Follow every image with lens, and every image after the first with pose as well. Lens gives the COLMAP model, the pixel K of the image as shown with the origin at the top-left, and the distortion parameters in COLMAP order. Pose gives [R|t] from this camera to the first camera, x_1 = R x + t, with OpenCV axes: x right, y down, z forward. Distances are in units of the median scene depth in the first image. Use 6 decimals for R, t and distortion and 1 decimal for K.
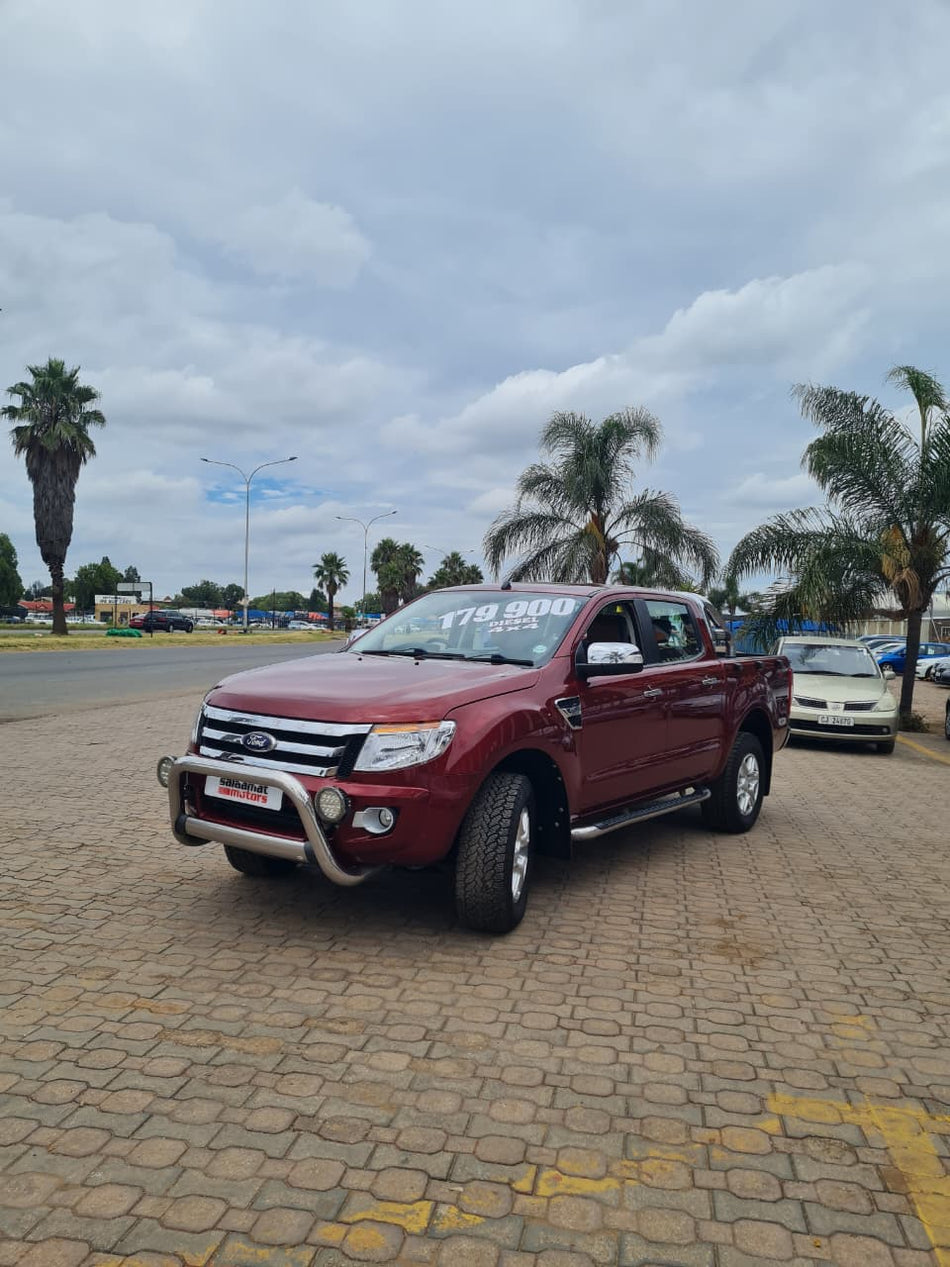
lens RADIAL K [[1054.2, 0, 504.6], [0, 1054.2, 663.5], [0, 0, 1]] dist [0.066554, -0.048225]
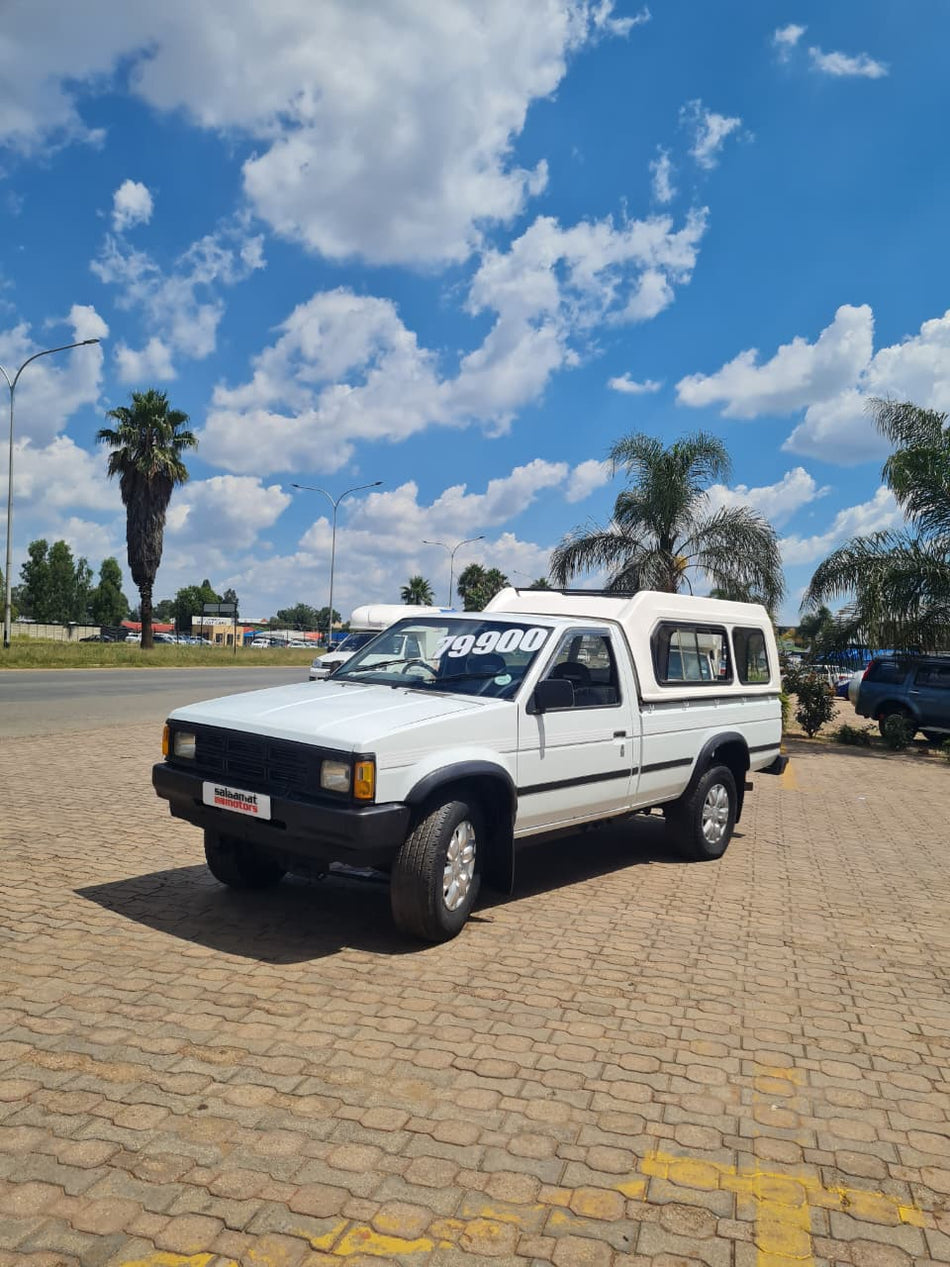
lens RADIAL K [[1054.2, 0, 504.6], [0, 1054.2, 663.5], [0, 0, 1]] dist [0.066554, -0.048225]
pose [[0.996057, 0.015537, -0.087348, 0.137535], [-0.017663, 0.999565, -0.023618, 0.007358], [0.086943, 0.025068, 0.995898, 0.050003]]
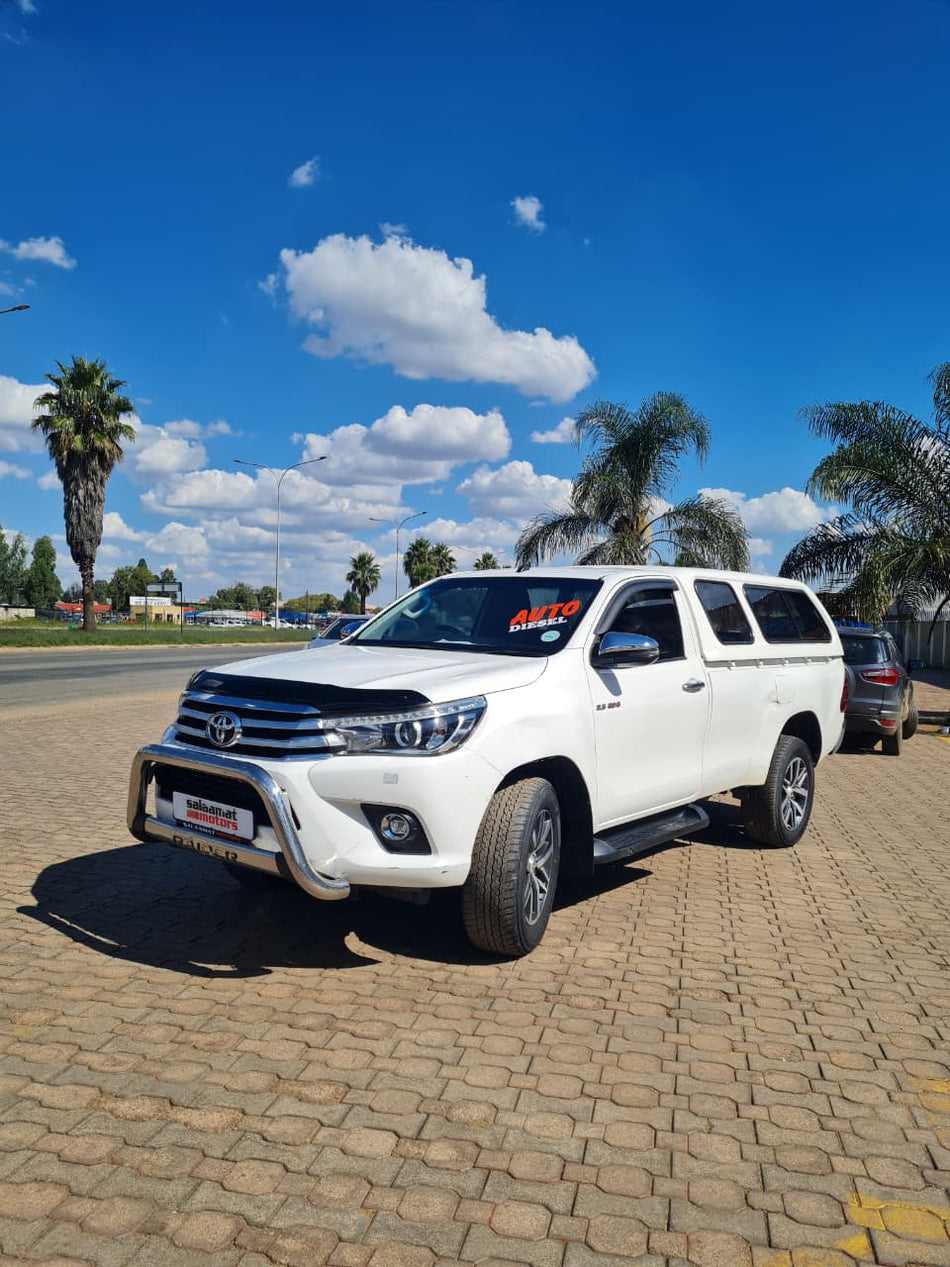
lens RADIAL K [[1054.2, 0, 504.6], [0, 1054.2, 663.5], [0, 0, 1]] dist [0.066554, -0.048225]
pose [[0.999492, 0.001686, -0.031841, 0.012855], [-0.001758, 0.999996, -0.002248, 0.010075], [0.031837, 0.002303, 0.999490, 0.141258]]
